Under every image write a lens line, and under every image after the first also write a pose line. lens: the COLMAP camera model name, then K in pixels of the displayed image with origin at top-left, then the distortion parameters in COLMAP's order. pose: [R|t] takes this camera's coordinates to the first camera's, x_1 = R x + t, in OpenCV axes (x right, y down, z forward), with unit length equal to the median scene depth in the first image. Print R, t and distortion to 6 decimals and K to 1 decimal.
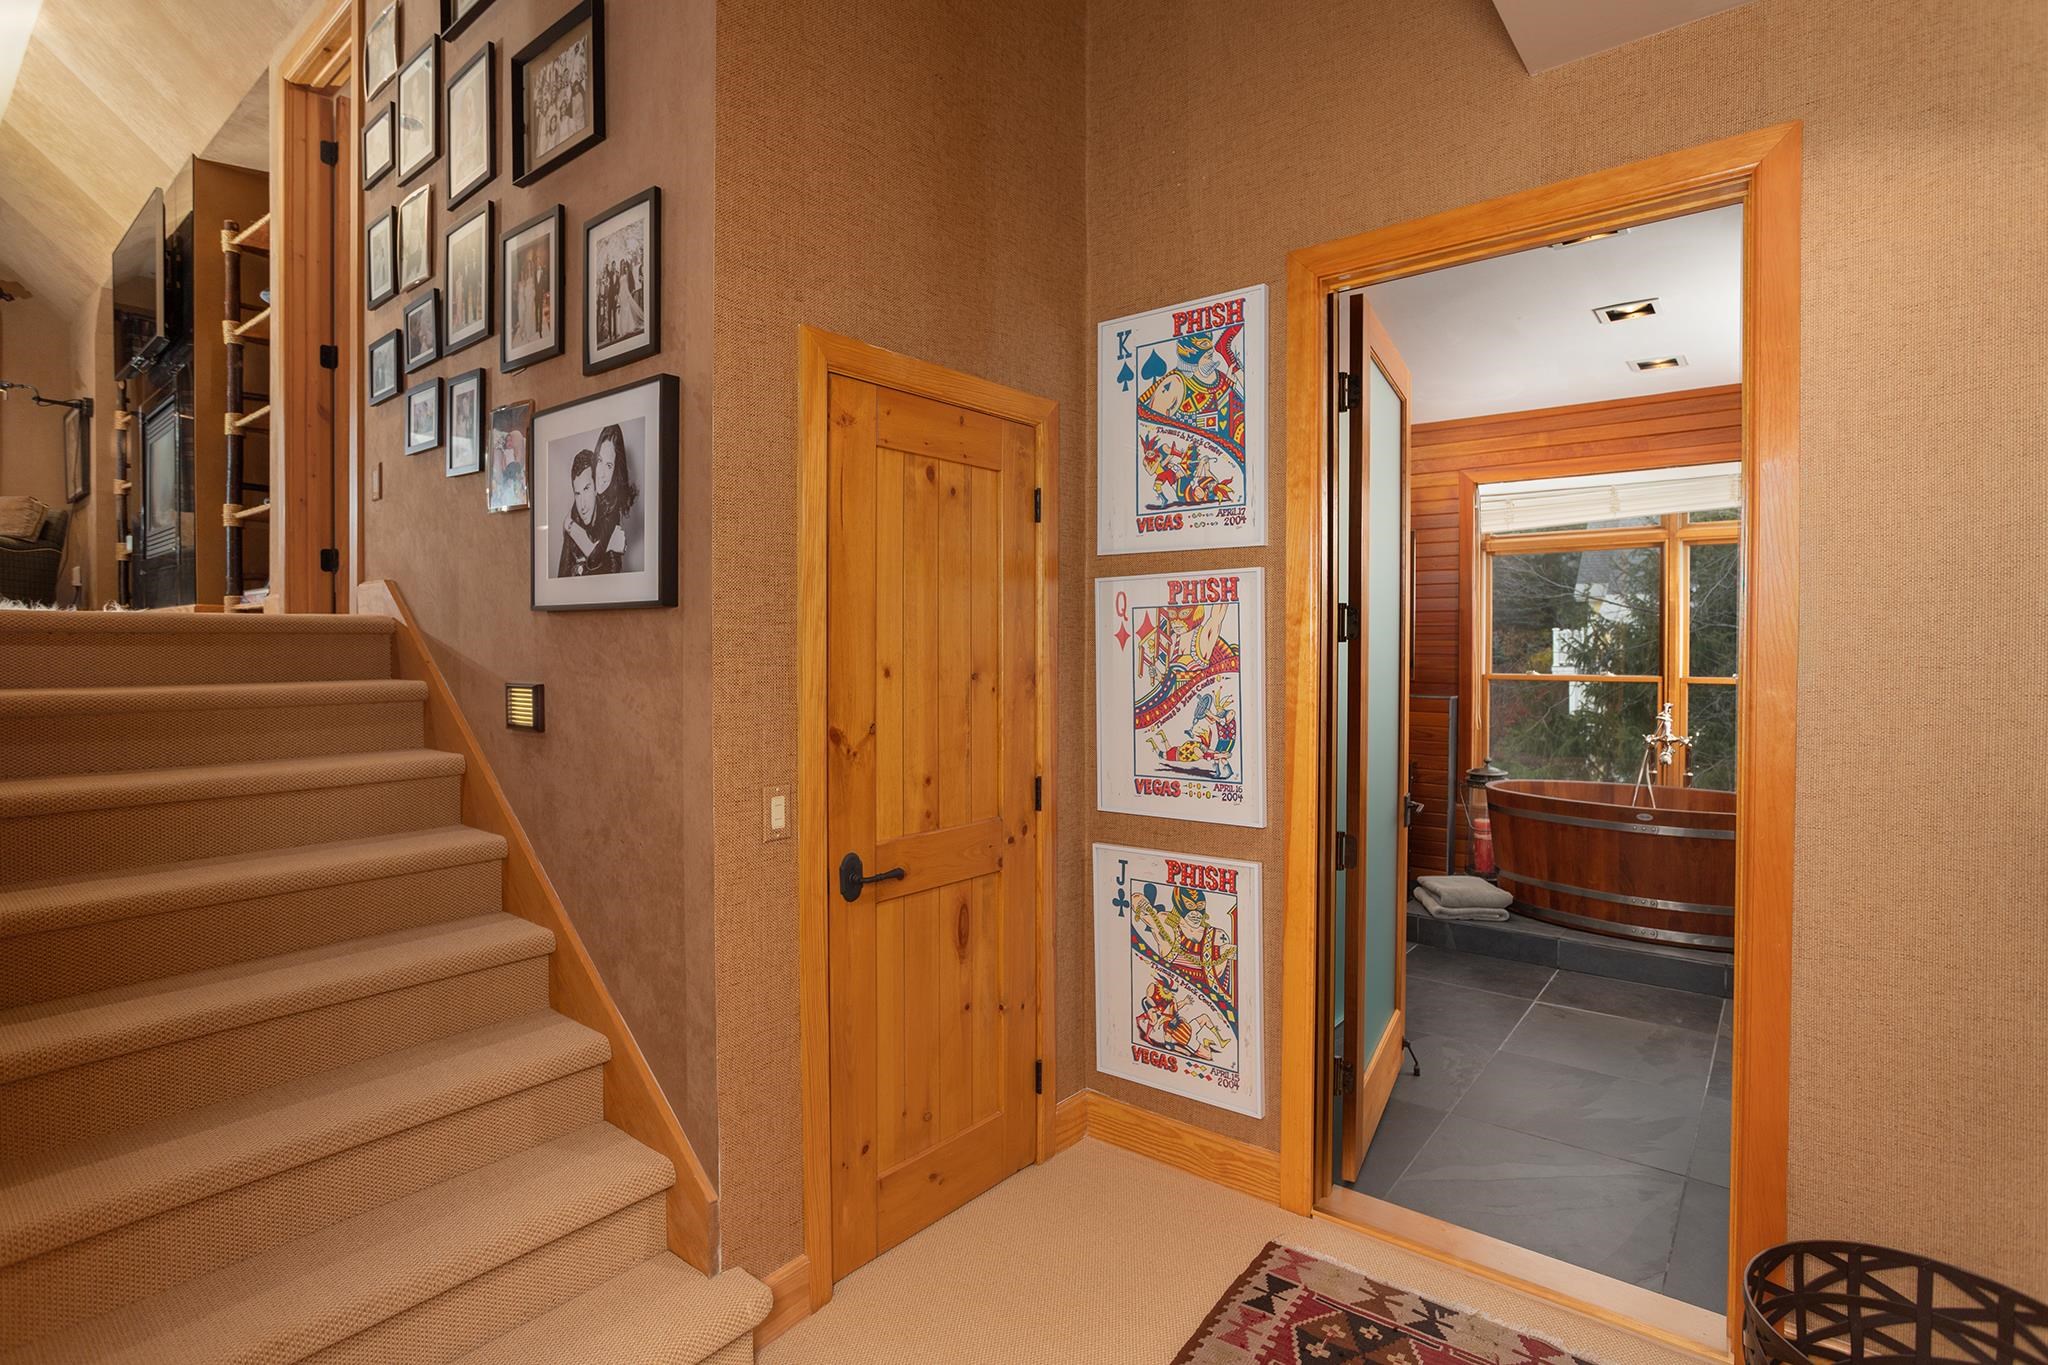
lens RADIAL K [[980.7, 0, 1015.5], [0, 980.7, 663.5], [0, 0, 1]] dist [-0.030489, 0.000174]
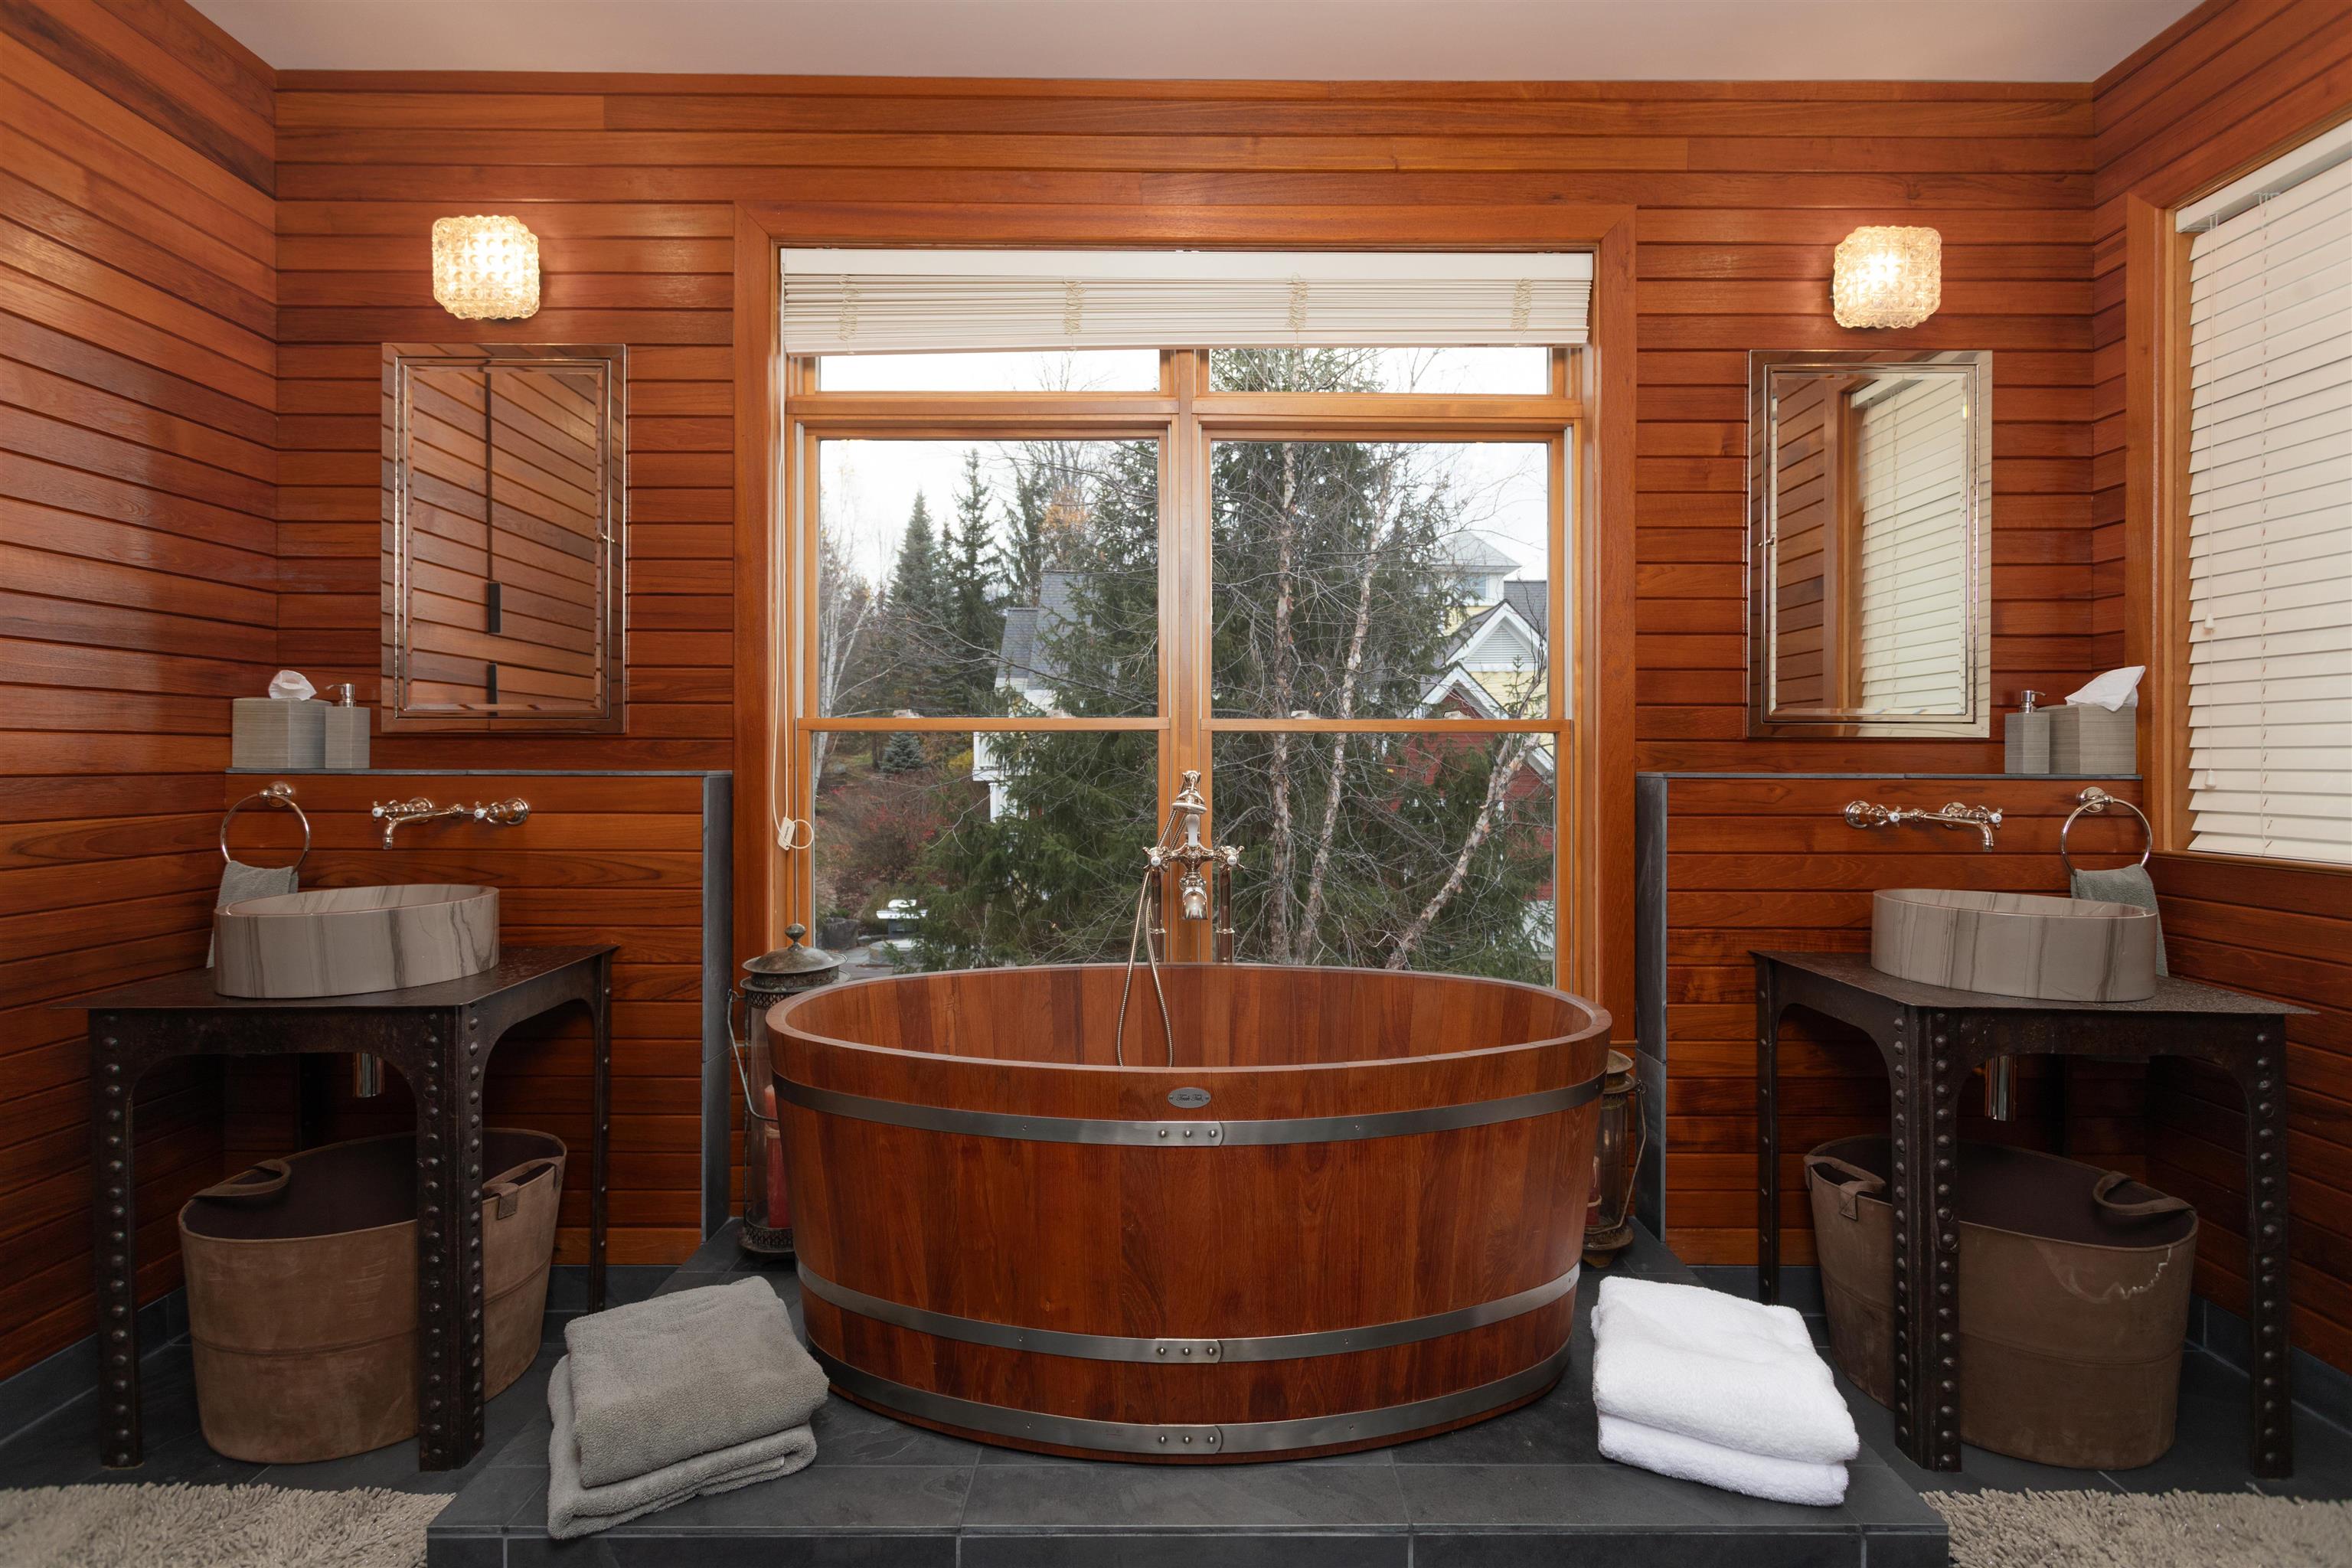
lens RADIAL K [[1103.6, 0, 1183.3], [0, 1103.6, 759.6], [0, 0, 1]] dist [0.003084, 0.000276]
pose [[0.770500, 0.002229, 0.637436, 0.352886], [0.006902, 0.999906, -0.011839, 0.040537], [-0.637403, 0.013522, 0.770412, 0.614204]]
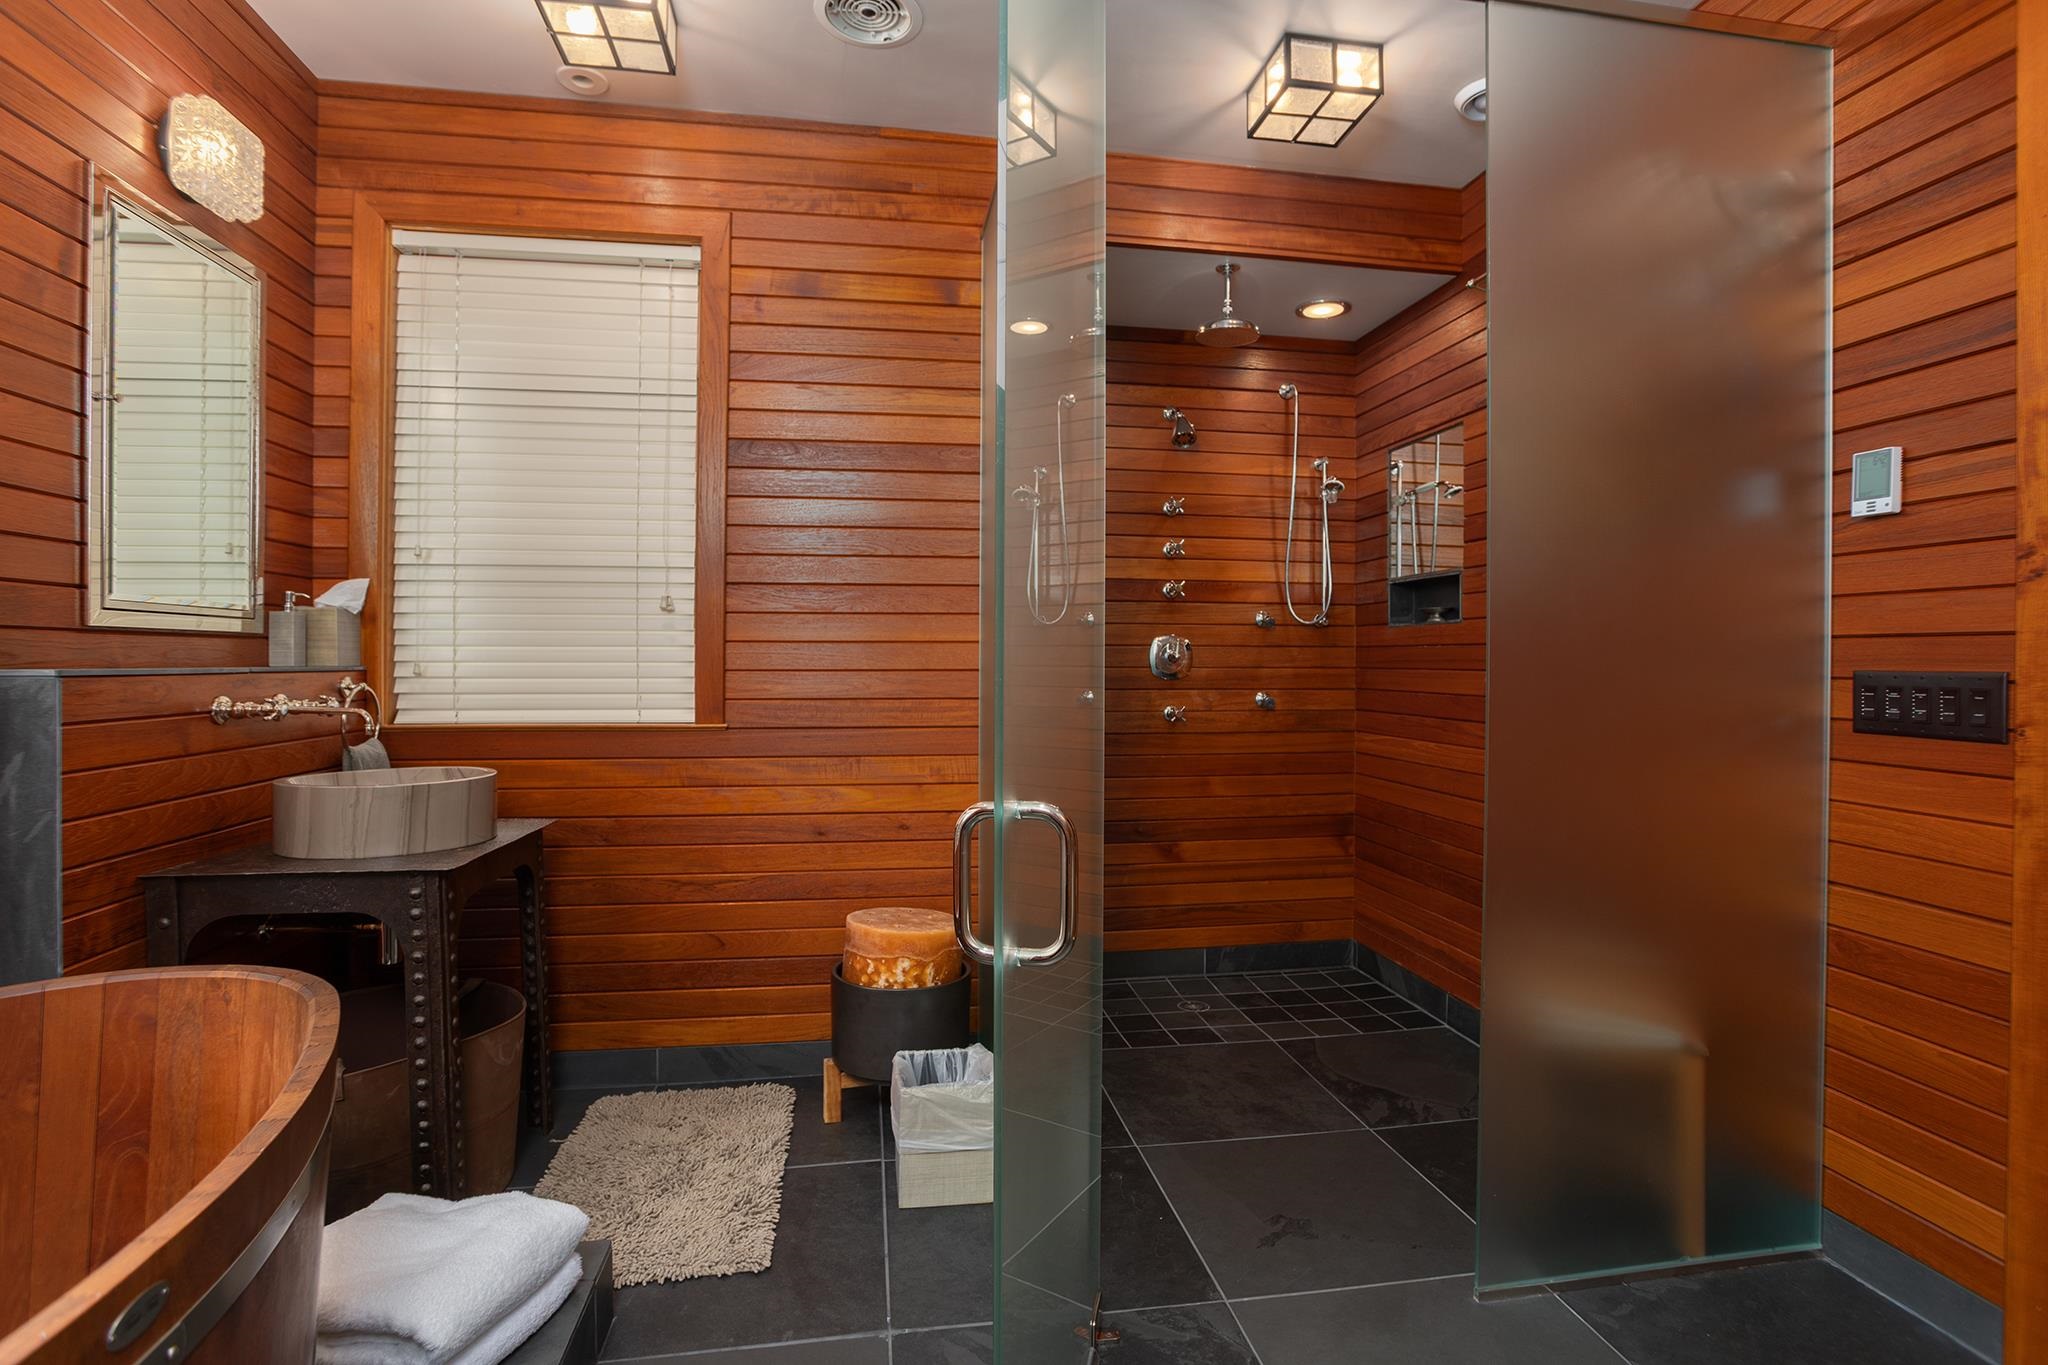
lens RADIAL K [[980.7, 0, 1015.5], [0, 980.7, 663.5], [0, 0, 1]] dist [-0.030489, 0.000174]
pose [[-0.742359, -0.003829, 0.669991, 0.370907], [0.008647, 0.999846, 0.015295, 0.037873], [-0.669946, 0.017147, -0.742212, 0.881557]]
